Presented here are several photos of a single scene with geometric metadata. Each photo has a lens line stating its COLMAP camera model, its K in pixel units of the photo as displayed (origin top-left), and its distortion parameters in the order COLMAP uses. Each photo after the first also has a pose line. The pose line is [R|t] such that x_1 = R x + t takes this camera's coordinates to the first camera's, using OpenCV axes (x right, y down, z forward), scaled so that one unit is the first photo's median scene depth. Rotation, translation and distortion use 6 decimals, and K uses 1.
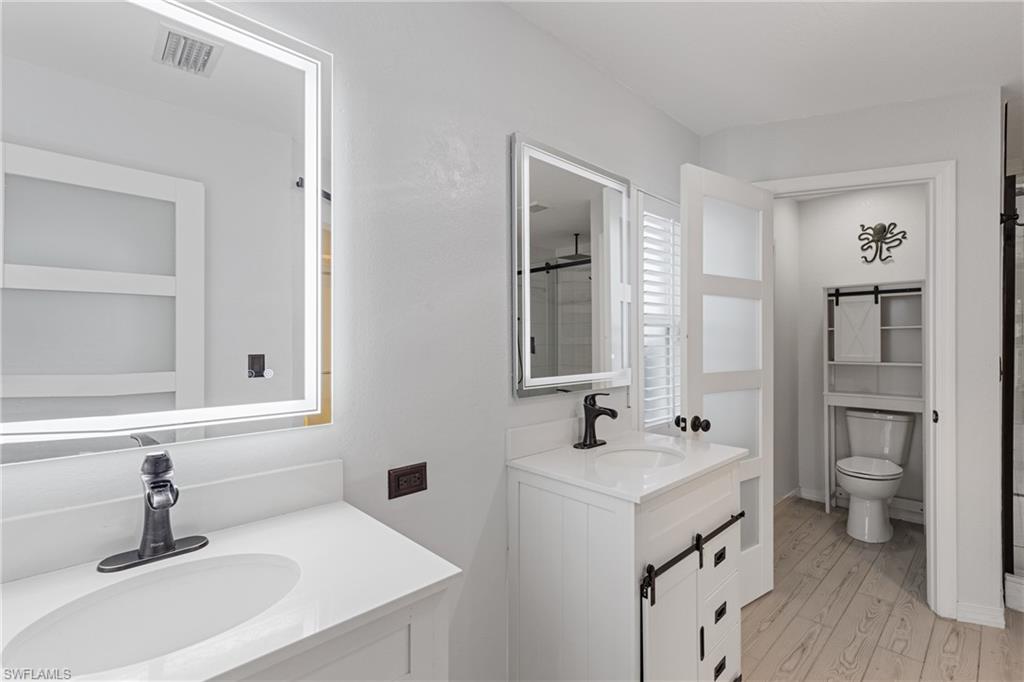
lens RADIAL K [[456.8, 0, 512.0], [0, 456.8, 341.0], [0, 0, 1]] dist [0.012336, -0.000088]
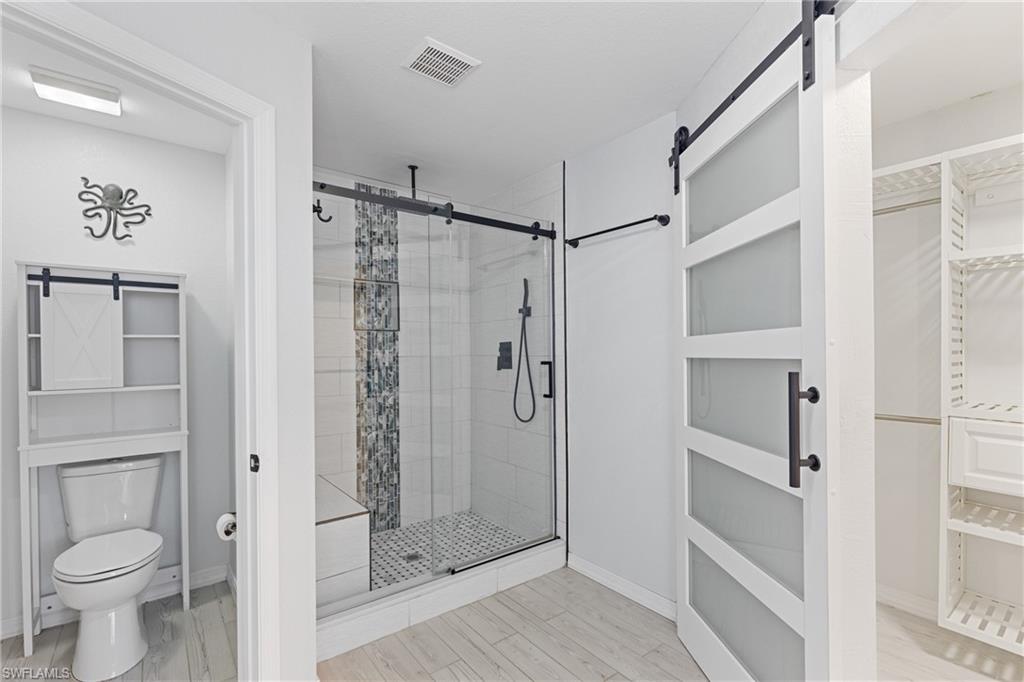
lens RADIAL K [[461.6, 0, 517.9], [0, 461.6, 353.2], [0, 0, 1]] dist [0.005094, -0.000920]
pose [[0.082268, -0.000197, 0.996610, 0.161694], [0.006672, 0.999978, -0.000353, 0.000497], [-0.996588, 0.006679, 0.082268, 0.346702]]
